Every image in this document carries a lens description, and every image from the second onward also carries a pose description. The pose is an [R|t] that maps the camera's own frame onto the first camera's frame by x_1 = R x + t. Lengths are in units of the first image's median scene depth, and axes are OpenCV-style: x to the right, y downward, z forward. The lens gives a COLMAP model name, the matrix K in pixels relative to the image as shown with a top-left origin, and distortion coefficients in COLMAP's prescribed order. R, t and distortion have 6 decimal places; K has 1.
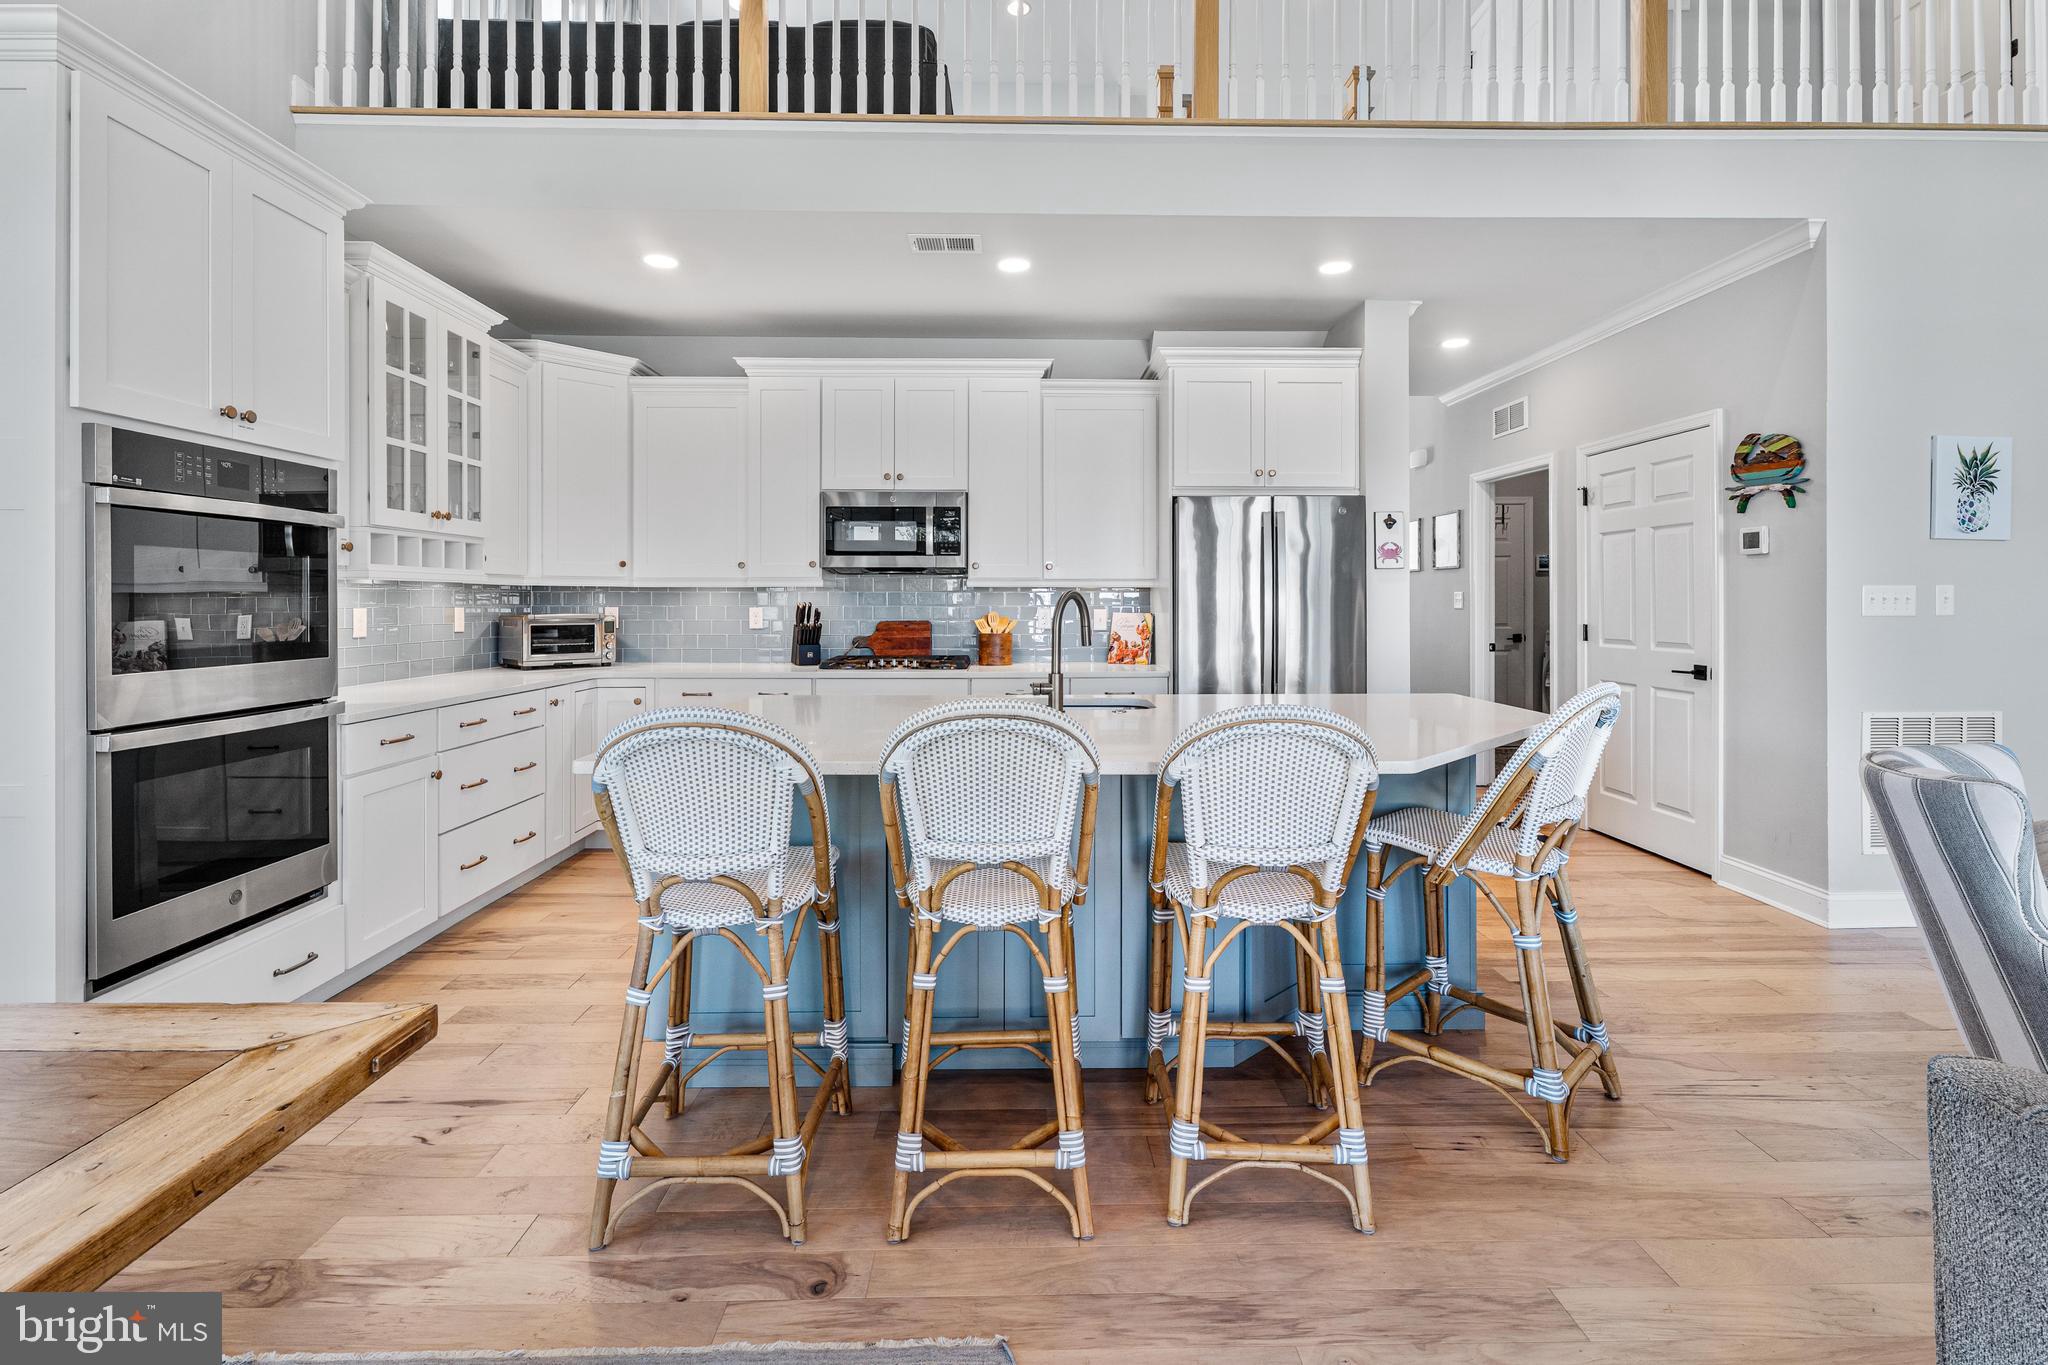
lens RADIAL K [[938.7, 0, 1026.8], [0, 938.7, 601.7], [0, 0, 1]] dist [0.001940, -0.000693]
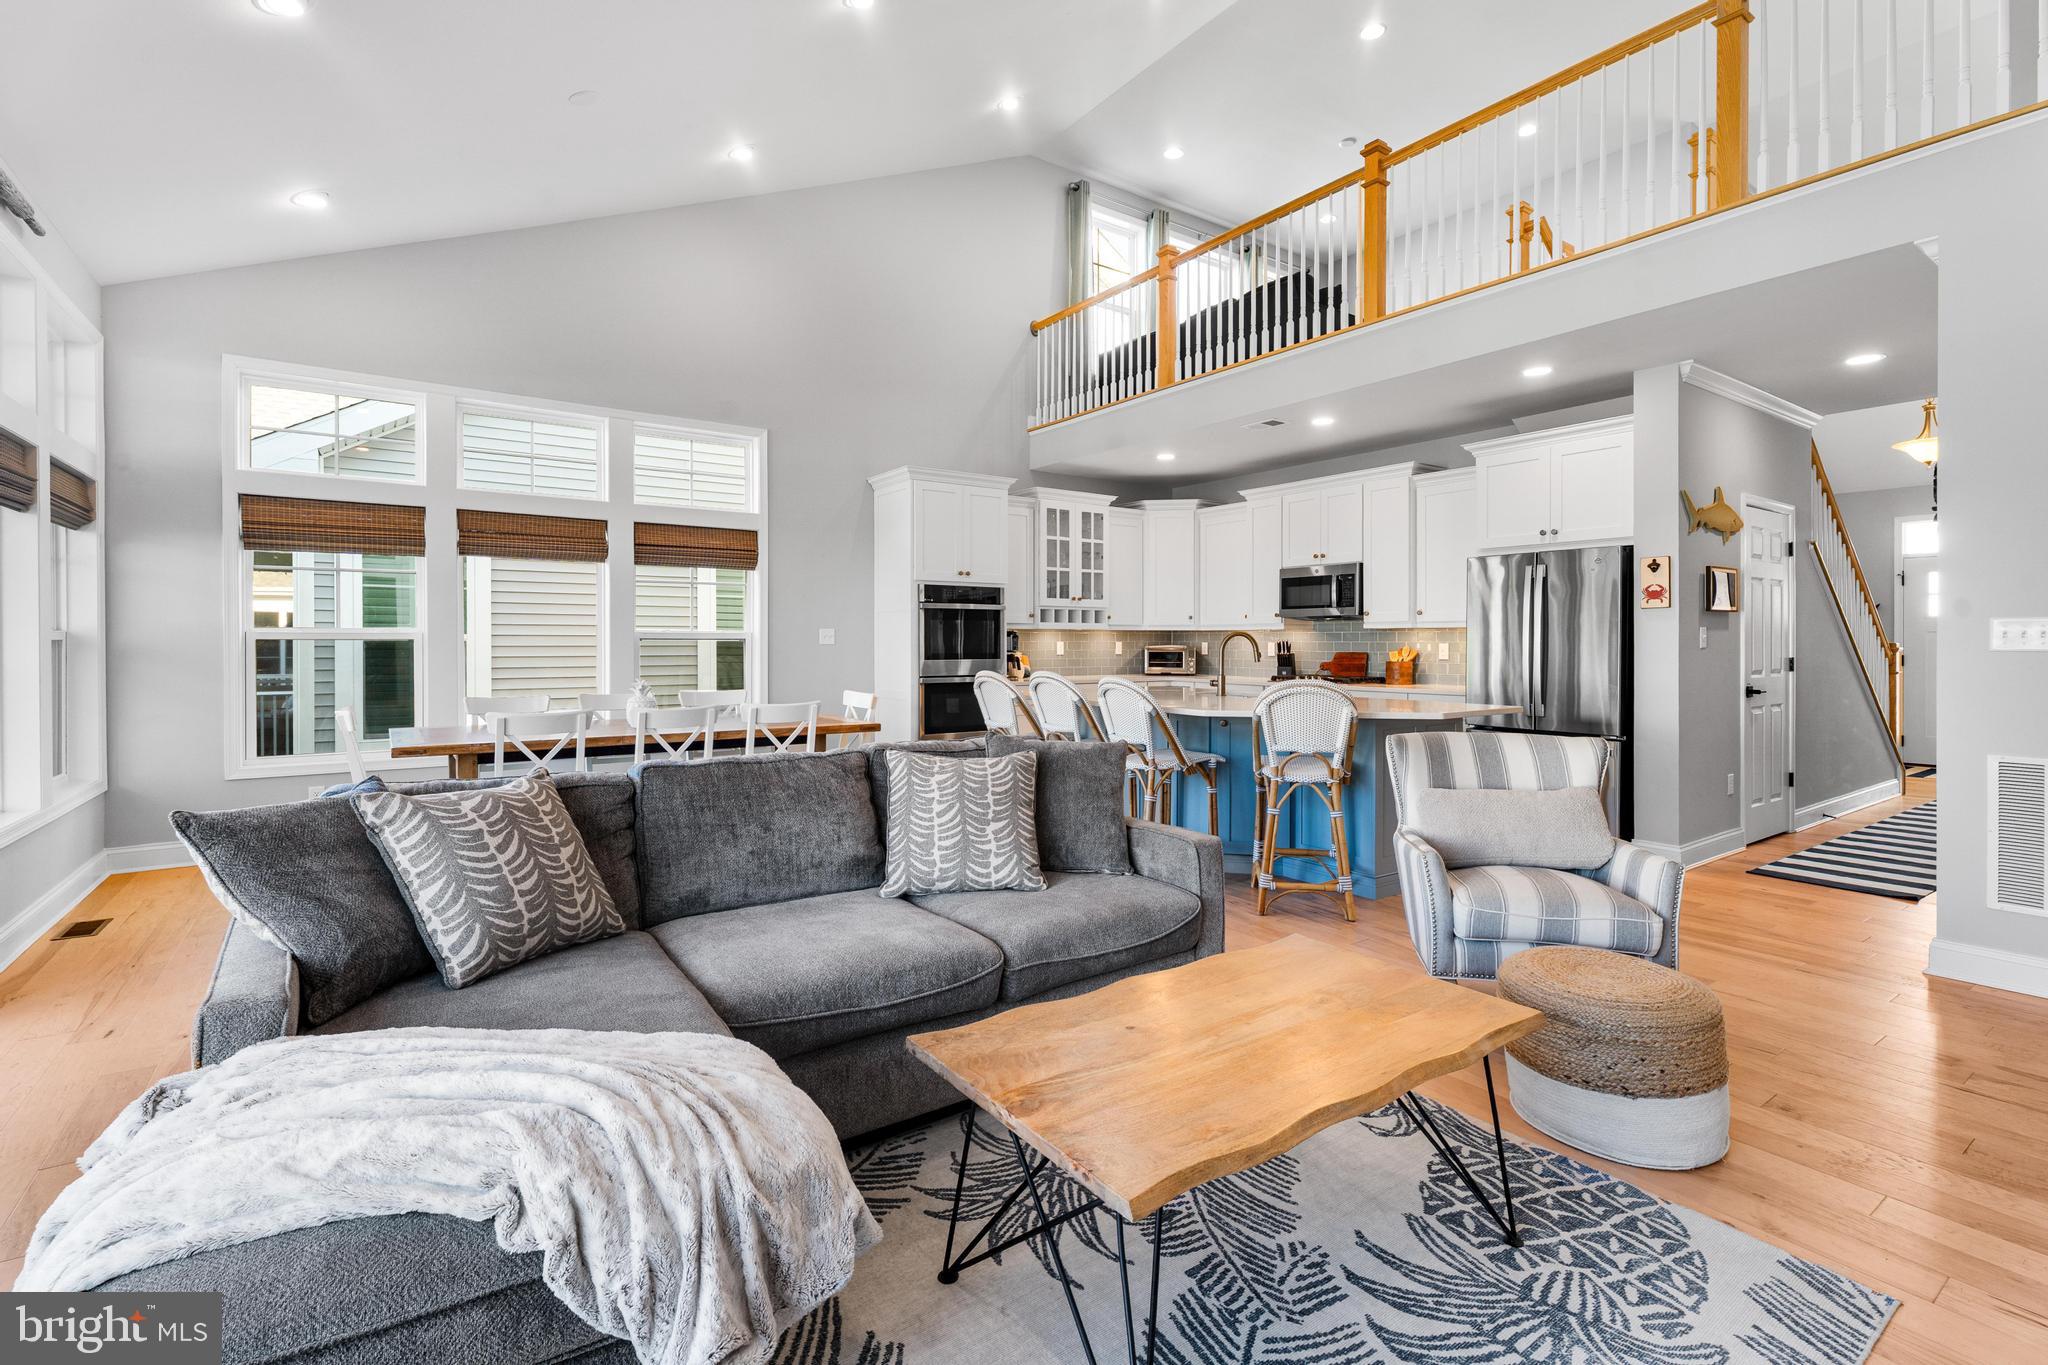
lens RADIAL K [[925.4, 0, 1019.5], [0, 925.4, 645.8], [0, 0, 1]] dist [0.000459, -0.000124]
pose [[0.552936, 0.005121, -0.833208, 0.994952], [-0.002242, 0.999987, 0.004658, 0.006745], [0.833221, -0.000708, 0.552940, -0.267306]]
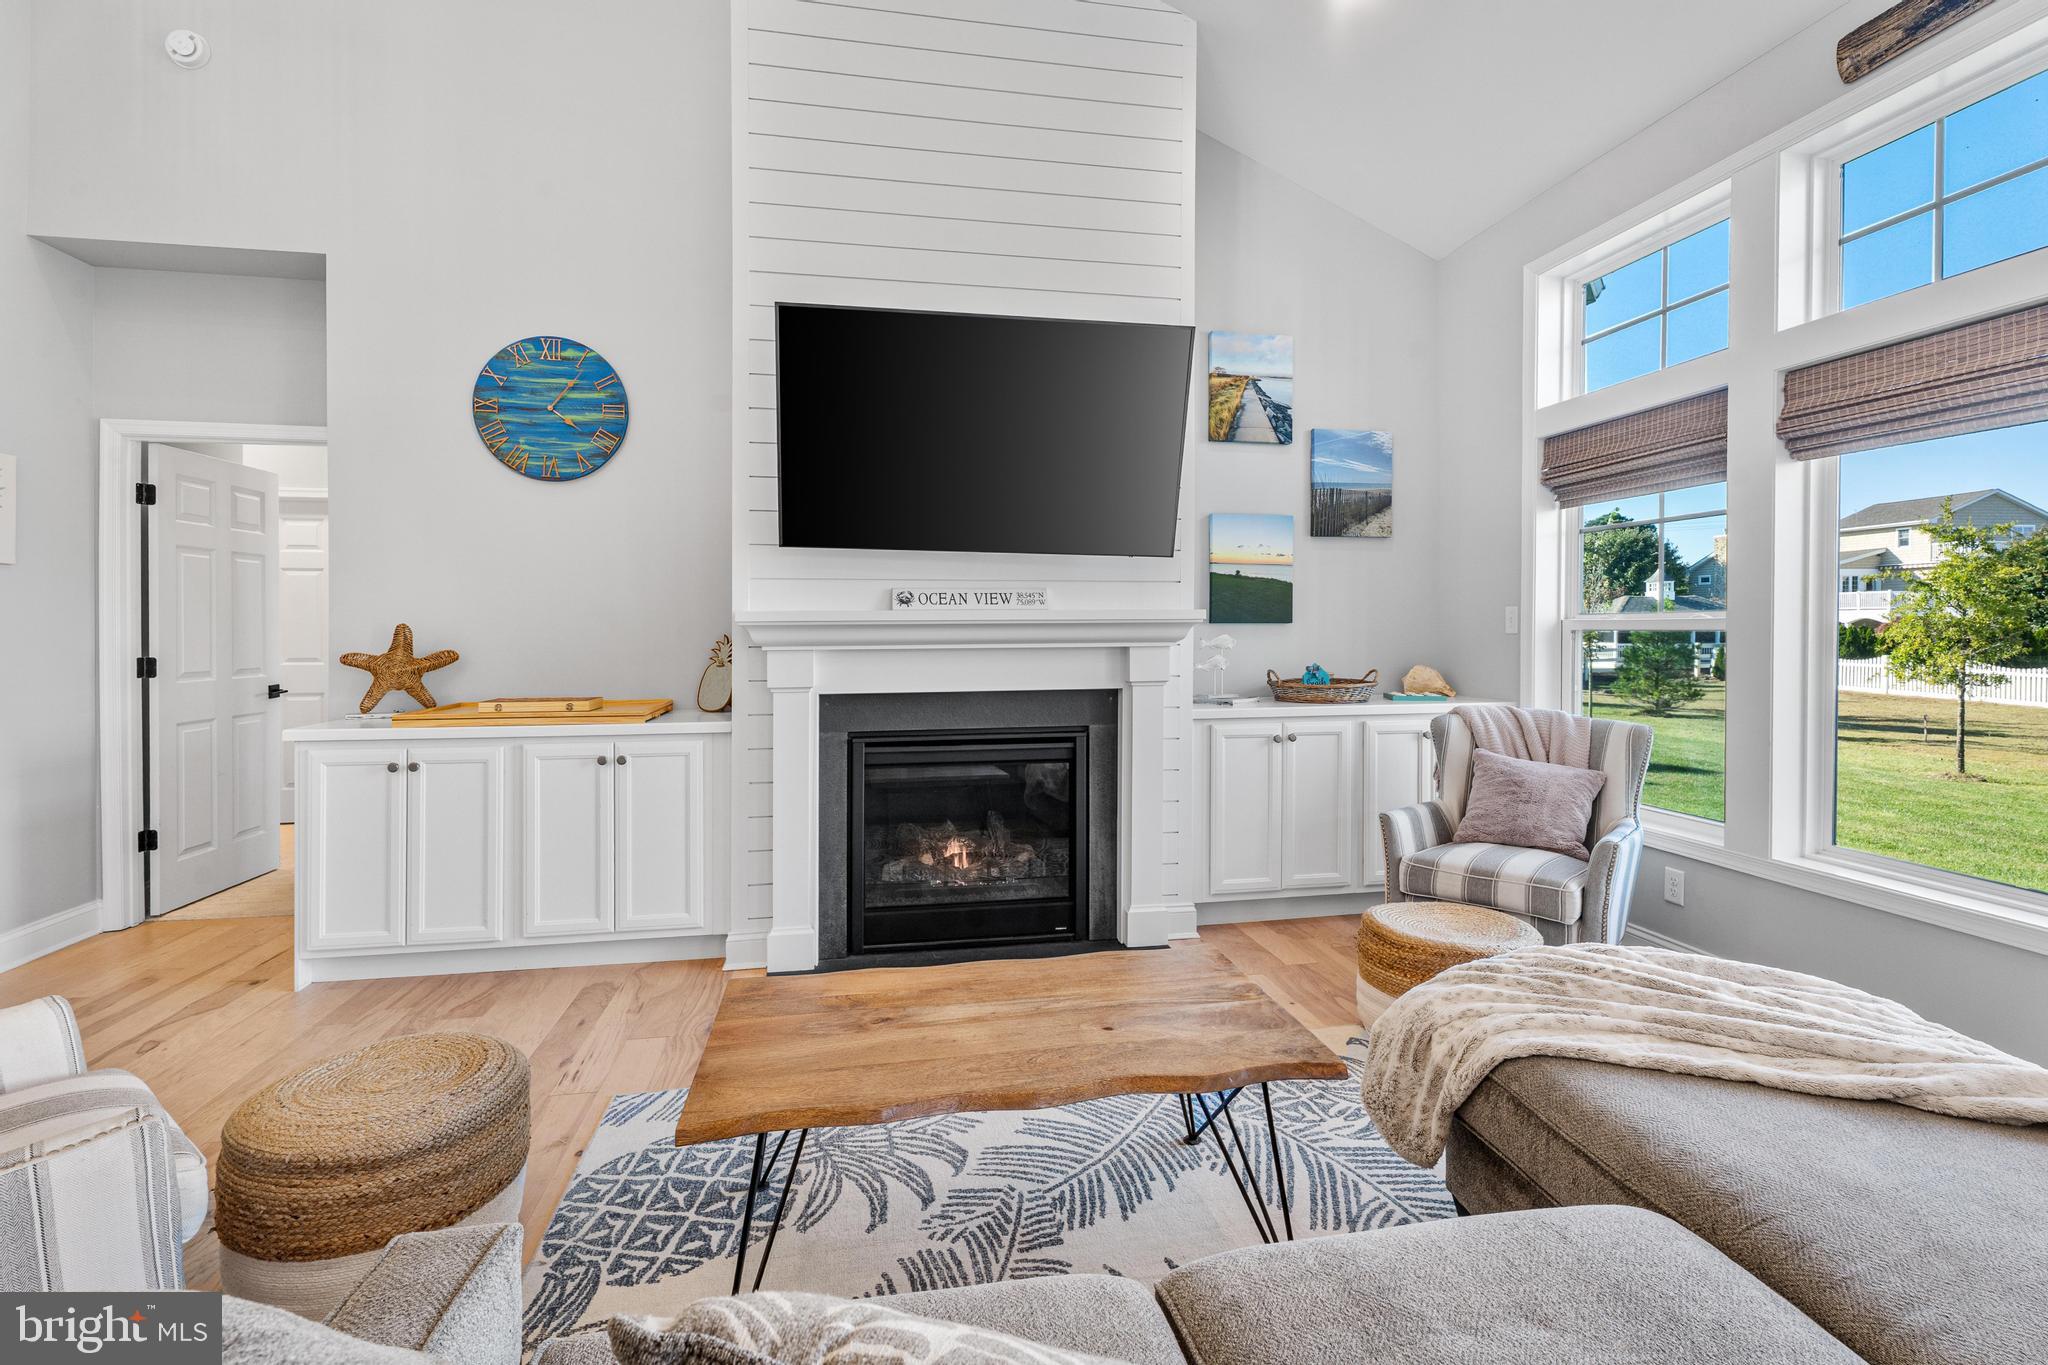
lens RADIAL K [[930.8, 0, 1020.9], [0, 930.8, 632.8], [0, 0, 1]] dist [0.003151, 0.000134]
pose [[-0.160068, -0.005108, 0.987093, 0.227205], [0.002366, 0.999982, 0.005558, 0.001176], [-0.987103, 0.003225, -0.160053, 0.132220]]
